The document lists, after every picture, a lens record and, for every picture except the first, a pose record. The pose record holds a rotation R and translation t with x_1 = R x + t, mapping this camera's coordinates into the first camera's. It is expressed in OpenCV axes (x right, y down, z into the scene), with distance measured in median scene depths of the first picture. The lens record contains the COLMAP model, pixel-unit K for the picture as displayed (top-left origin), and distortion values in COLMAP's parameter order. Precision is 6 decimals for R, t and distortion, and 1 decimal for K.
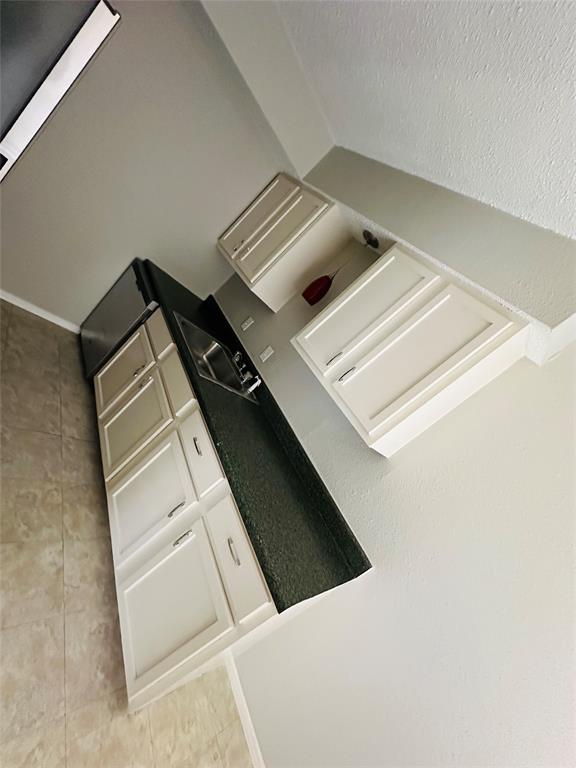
lens RADIAL K [[306.8, 0, 287.9], [0, 306.8, 382.4], [0, 0, 1]] dist [-0.004782, 0.000903]
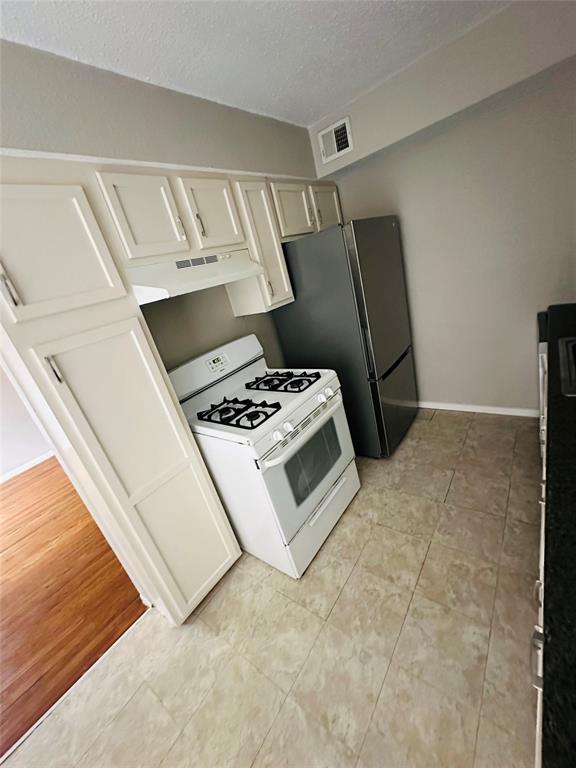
lens RADIAL K [[306.8, 0, 287.6], [0, 306.8, 384.2], [0, 0, 1]] dist [-0.004782, 0.000903]
pose [[-0.050962, -0.459996, -0.886457, 0.389313], [0.029053, 0.886552, -0.461716, 0.274570], [0.998278, -0.049284, -0.031817, 0.458143]]
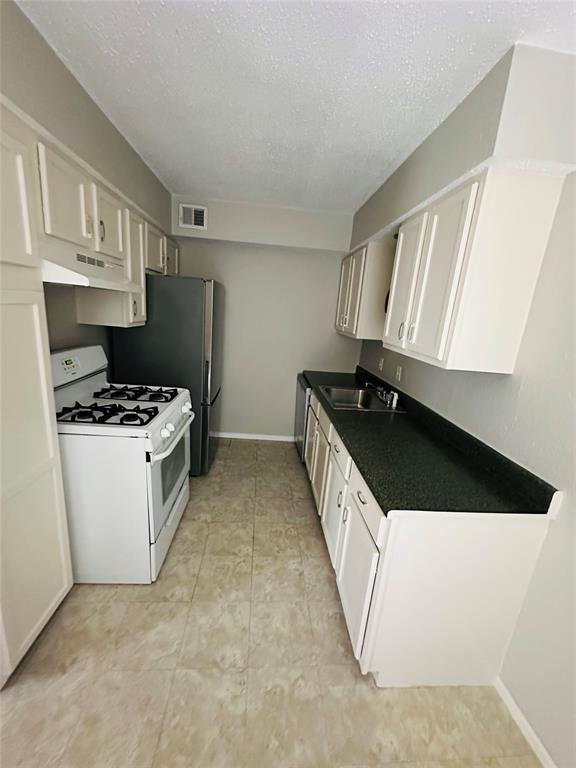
lens RADIAL K [[306.8, 0, 289.6], [0, 306.8, 384.6], [0, 0, 1]] dist [-0.004782, 0.000903]
pose [[0.606950, -0.568279, -0.555582, 0.433261], [0.340083, 0.817551, -0.464708, 0.490808], [0.718300, 0.093111, 0.689474, -0.065895]]
